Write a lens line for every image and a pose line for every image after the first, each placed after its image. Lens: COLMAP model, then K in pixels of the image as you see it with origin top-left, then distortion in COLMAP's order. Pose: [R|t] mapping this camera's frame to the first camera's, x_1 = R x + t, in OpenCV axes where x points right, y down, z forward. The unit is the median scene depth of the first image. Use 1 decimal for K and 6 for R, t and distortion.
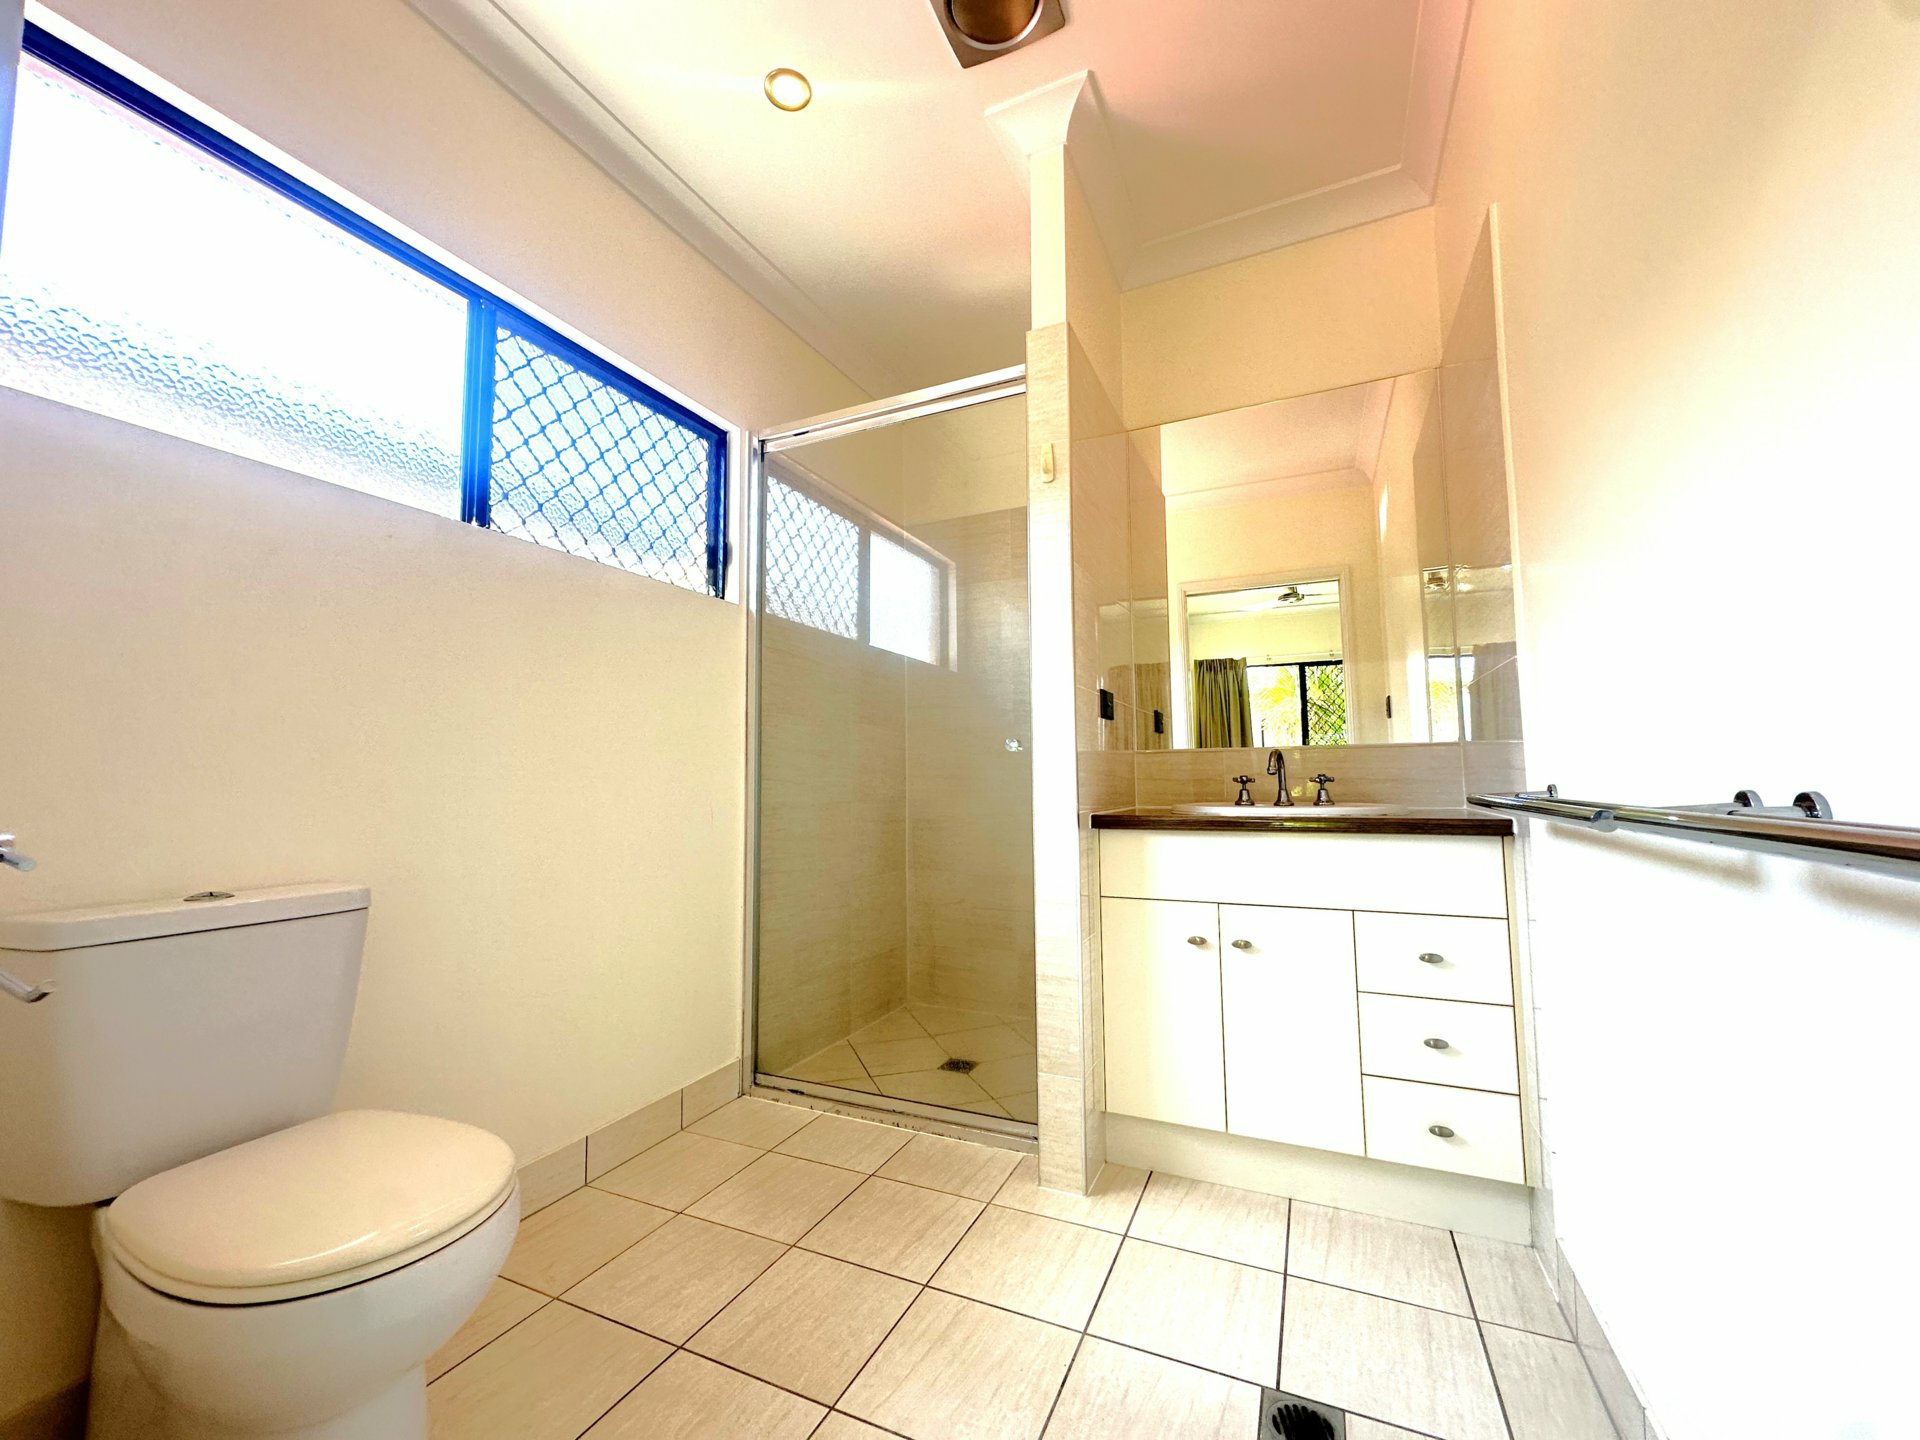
lens RADIAL K [[765.4, 0, 960.0], [0, 765.4, 720.0], [0, 0, 1]] dist [-0.002251, -0.000702]
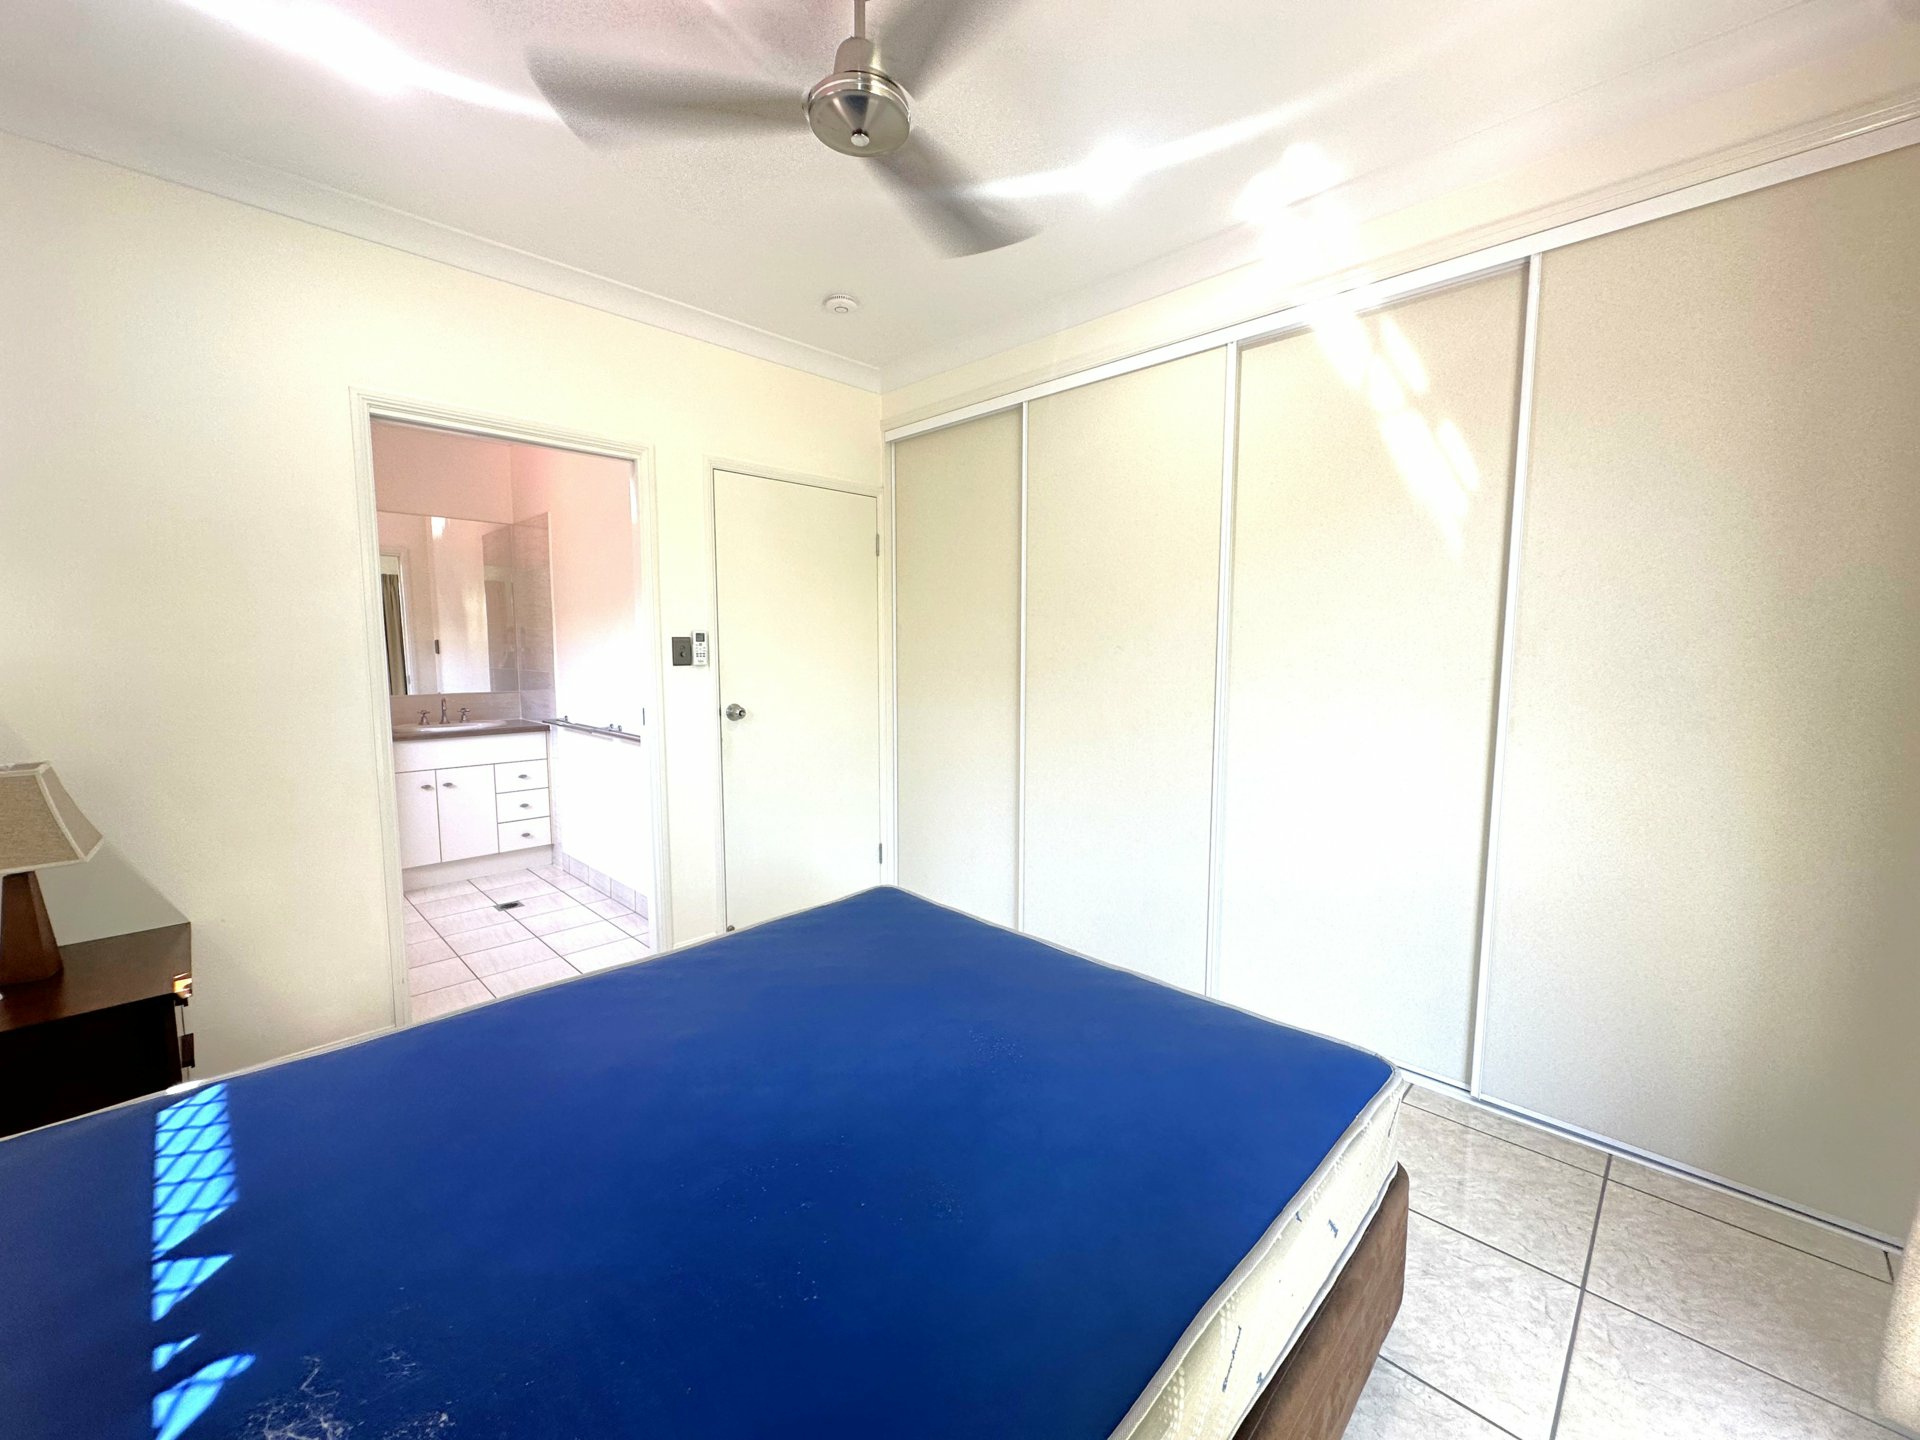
lens RADIAL K [[765.4, 0, 960.0], [0, 765.4, 720.0], [0, 0, 1]] dist [-0.002251, -0.000702]
pose [[0.334604, -0.080499, 0.938914, -1.498863], [-0.081836, 0.990099, 0.114052, -0.353082], [-0.938799, -0.114999, 0.324704, -1.426699]]
